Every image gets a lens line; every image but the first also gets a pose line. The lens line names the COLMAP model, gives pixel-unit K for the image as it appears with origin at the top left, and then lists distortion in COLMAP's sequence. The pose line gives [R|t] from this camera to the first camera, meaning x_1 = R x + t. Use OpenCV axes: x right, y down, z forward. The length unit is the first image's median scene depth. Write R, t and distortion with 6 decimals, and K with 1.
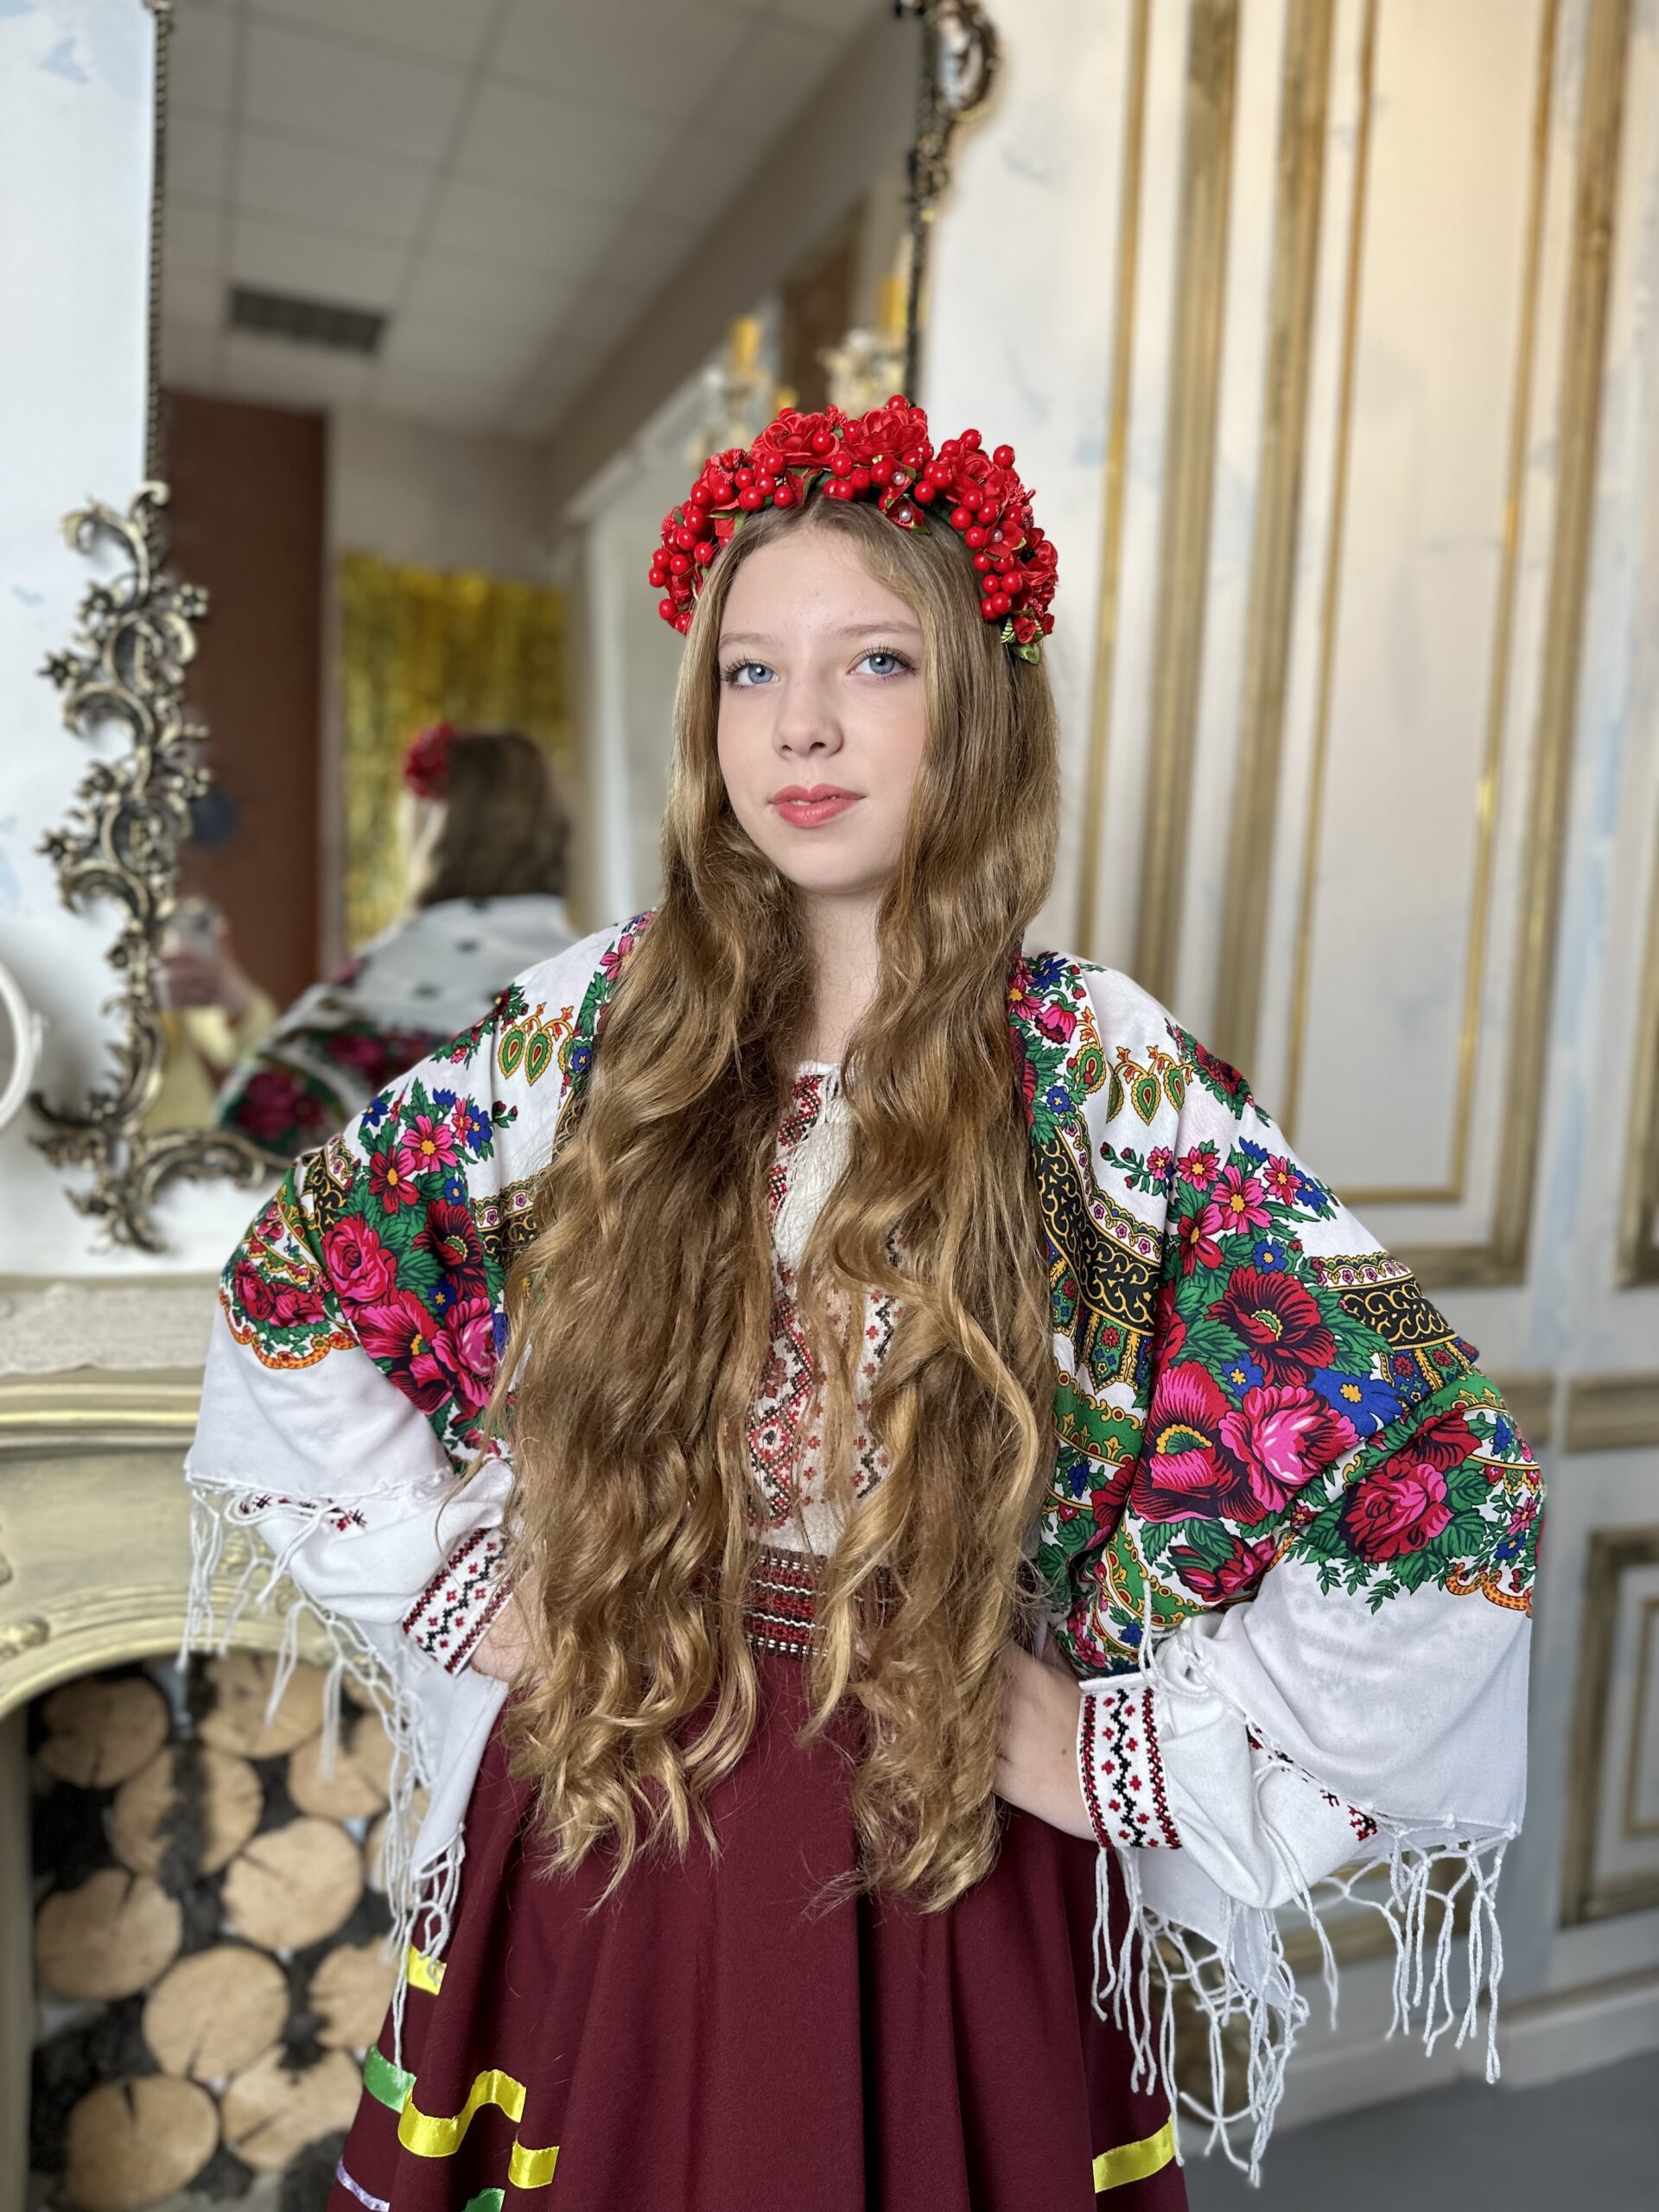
lens RADIAL K [[1553.6, 0, 832.8], [0, 1553.6, 1106.4], [0, 0, 1]] dist [0.012846, -0.026732]
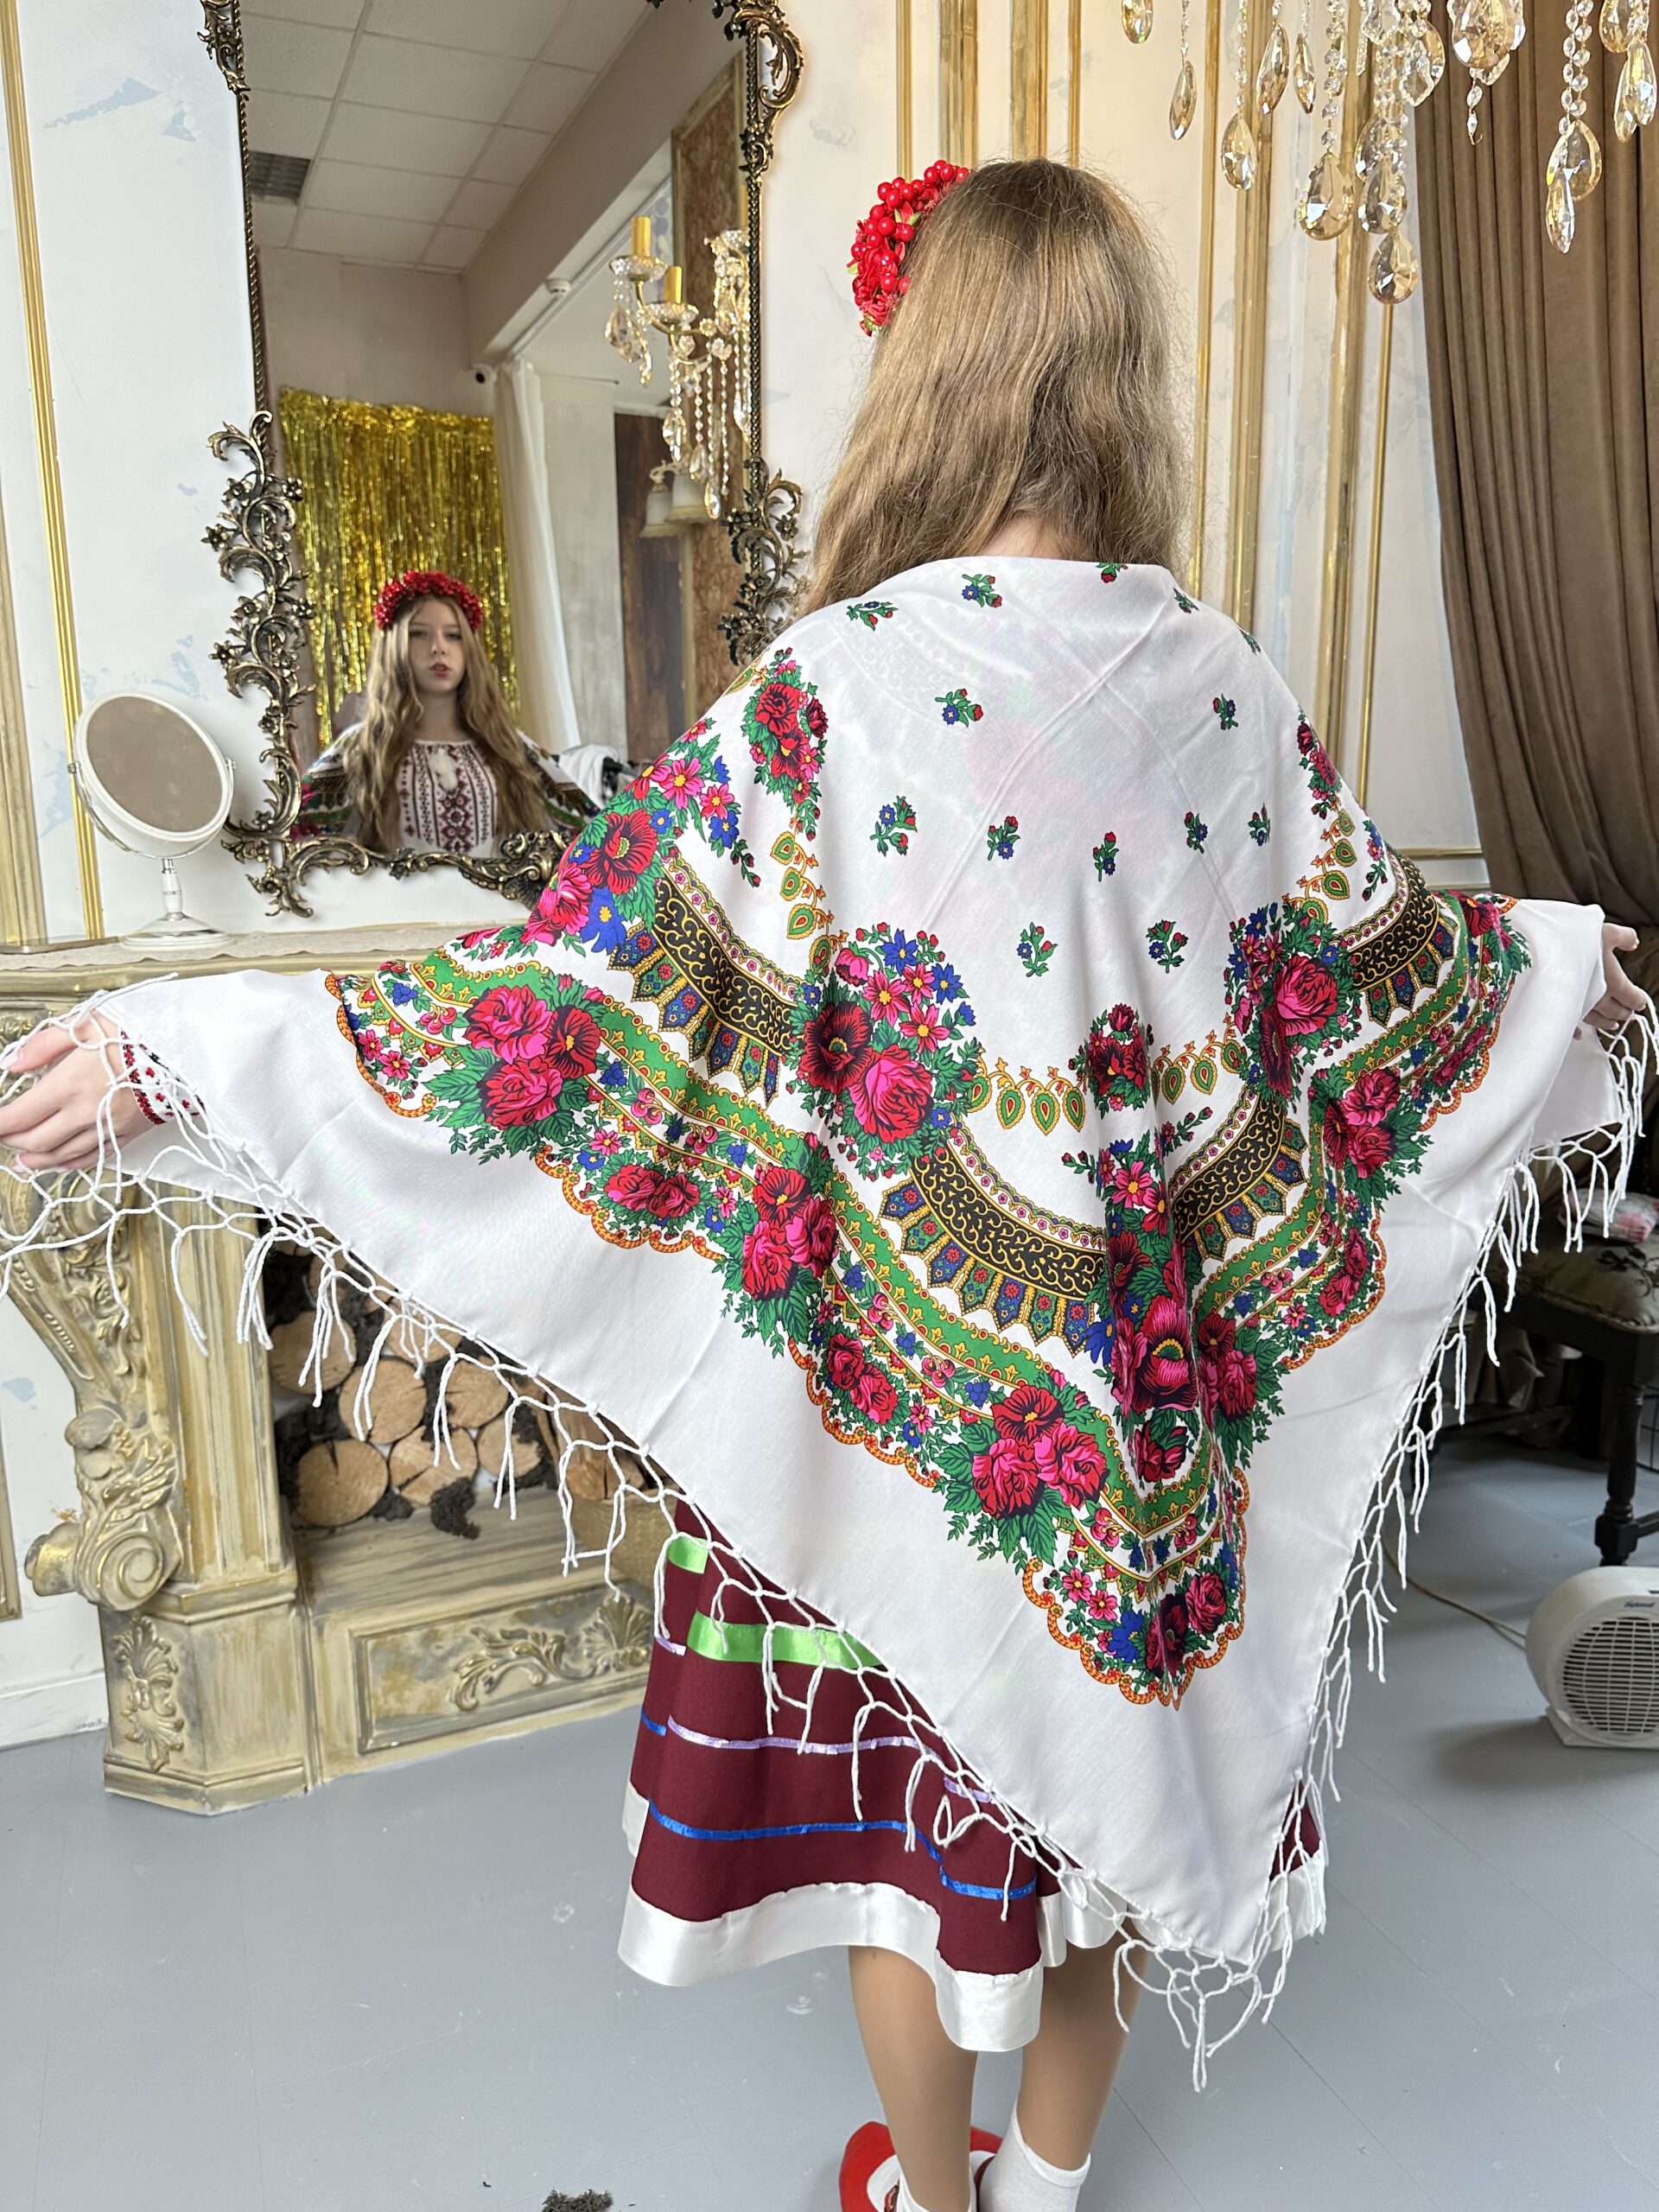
lens RADIAL K [[1553.6, 0, 842.6], [0, 1553.6, 1091.6], [0, 0, 1]] dist [0.012846, -0.026732]
pose [[0.997881, -0.062007, 0.019706, 0.059057], [0.059551, 0.992443, 0.107288, 0.122176], [-0.026210, -0.105888, 0.994033, -0.543370]]
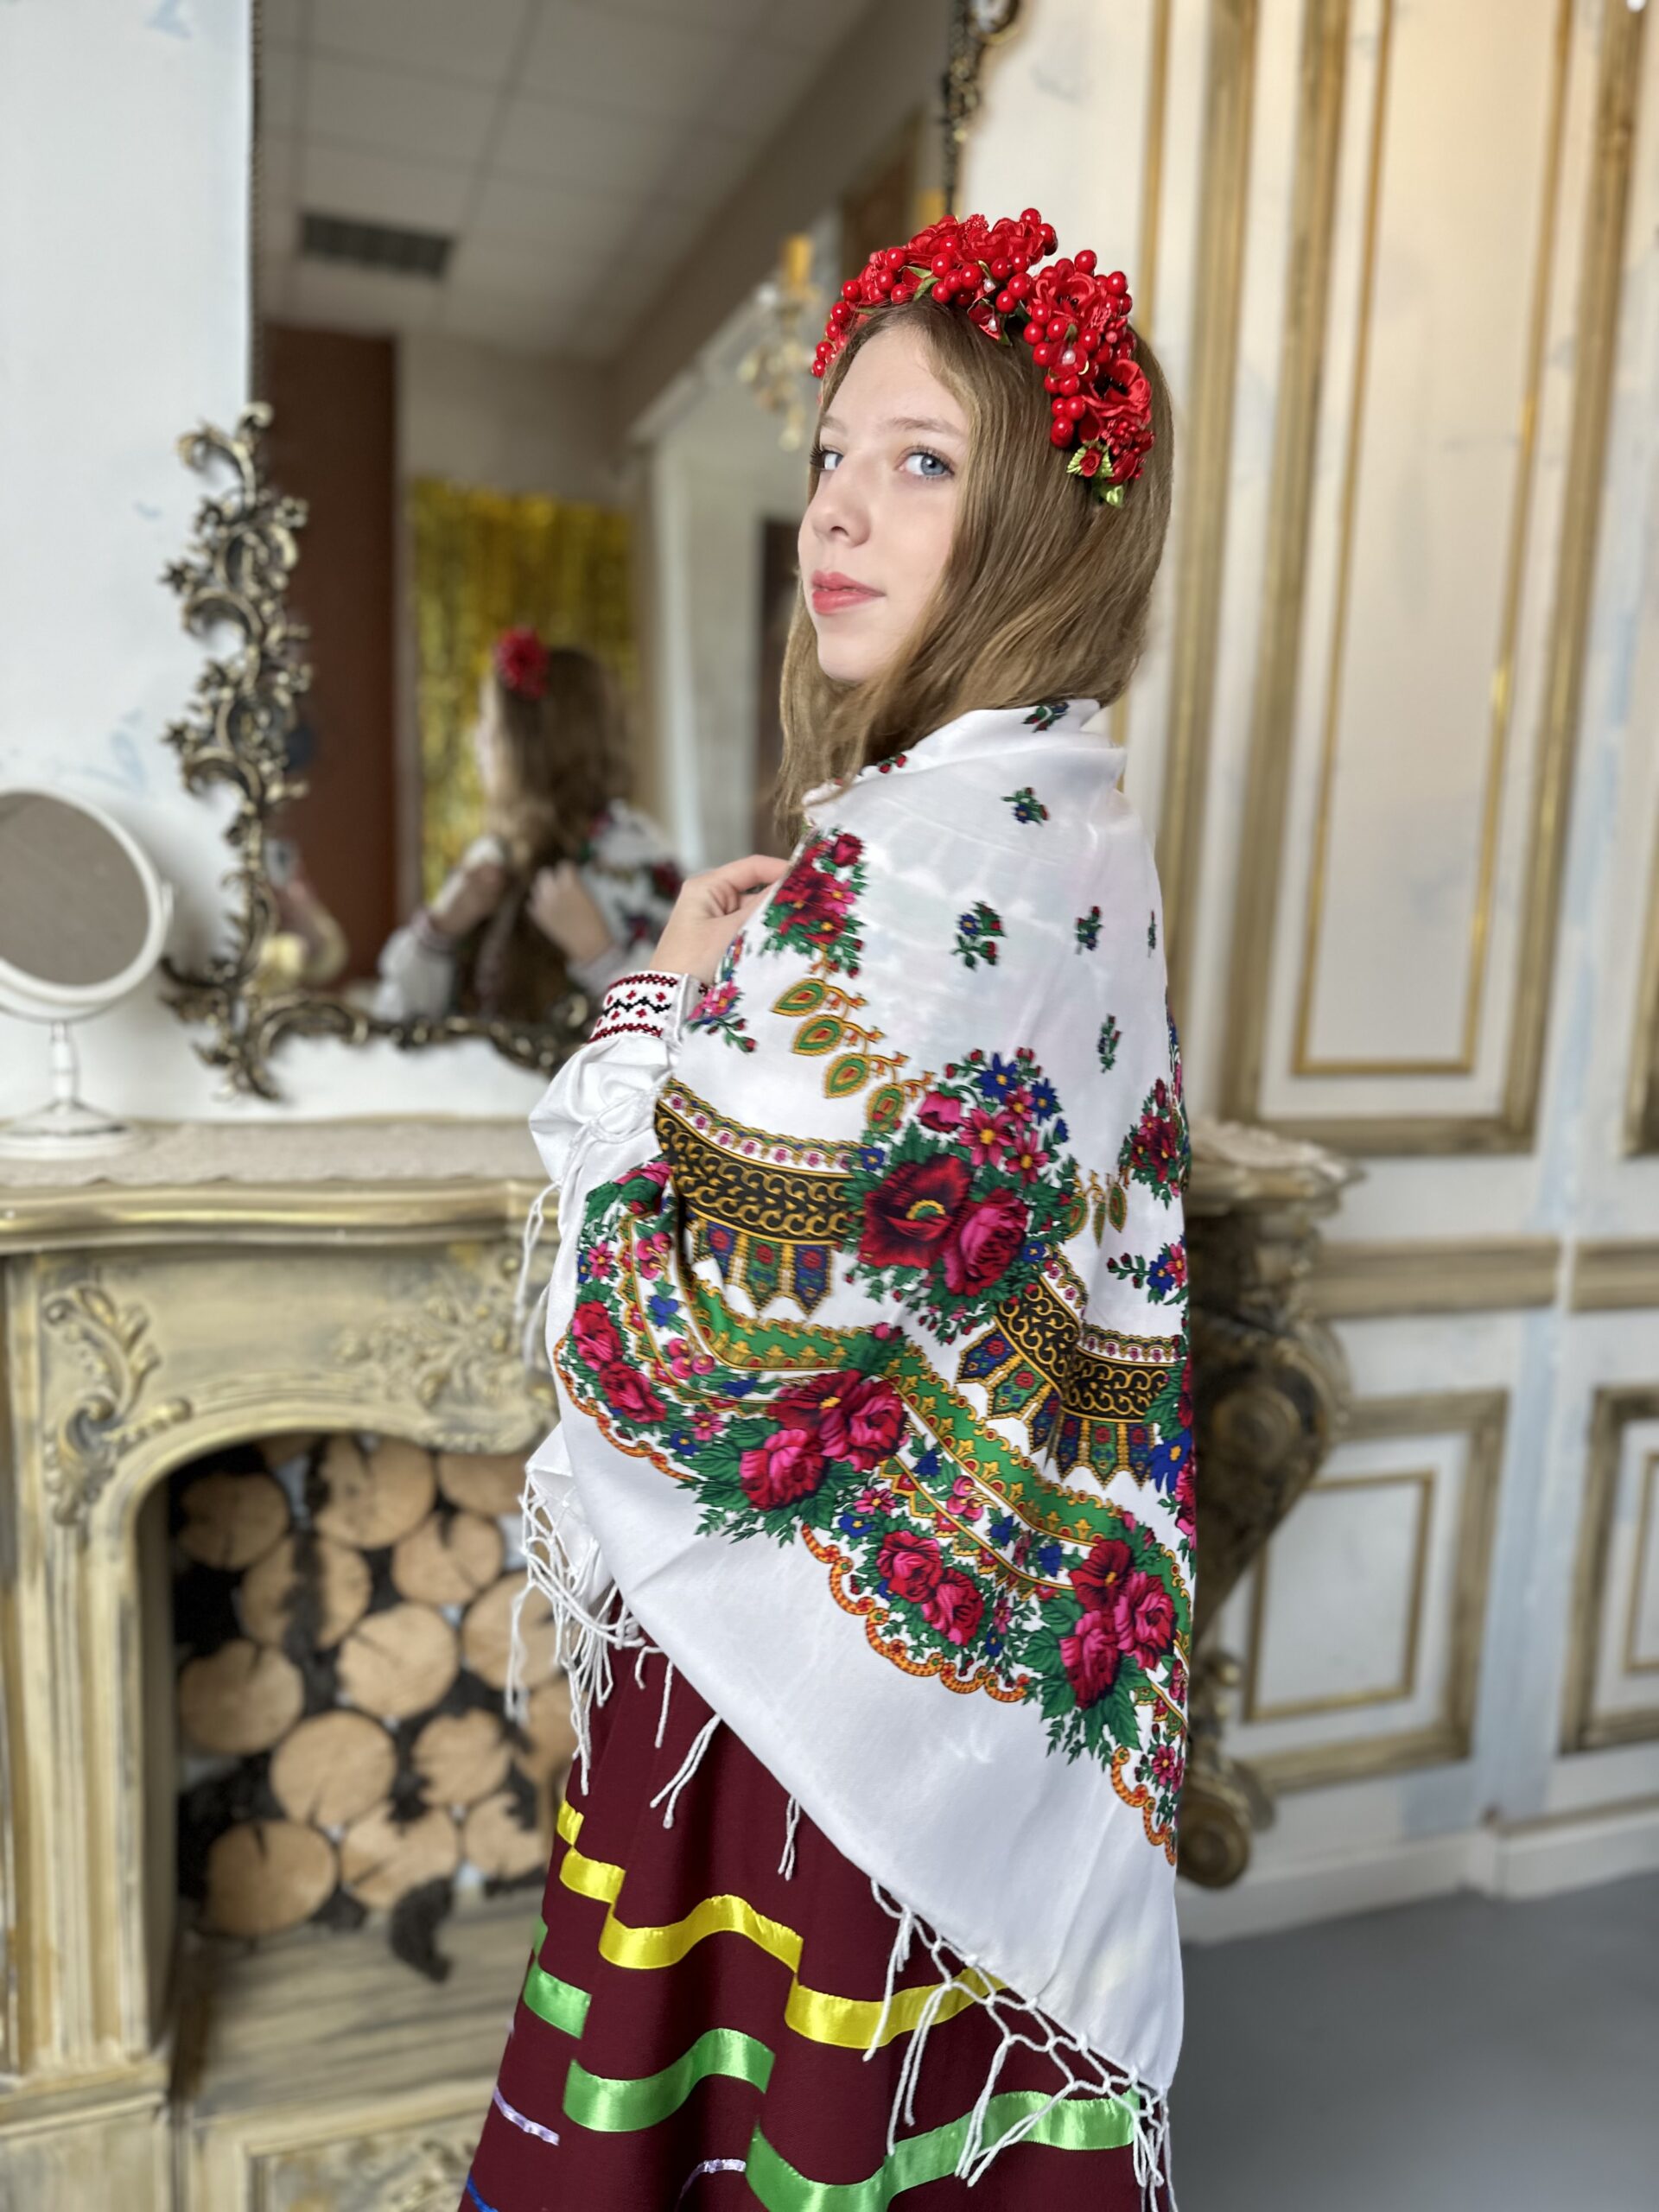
lens RADIAL K [[1553.6, 0, 832.8], [0, 1553.6, 1110.0], [0, 0, 1]] dist [0.012846, -0.026732]
pose [[0.998974, -0.000792, -0.045278, 0.021817], [0.002924, 0.998889, 0.047037, 0.044716], [0.045190, -0.047121, 0.997866, -0.100607]]
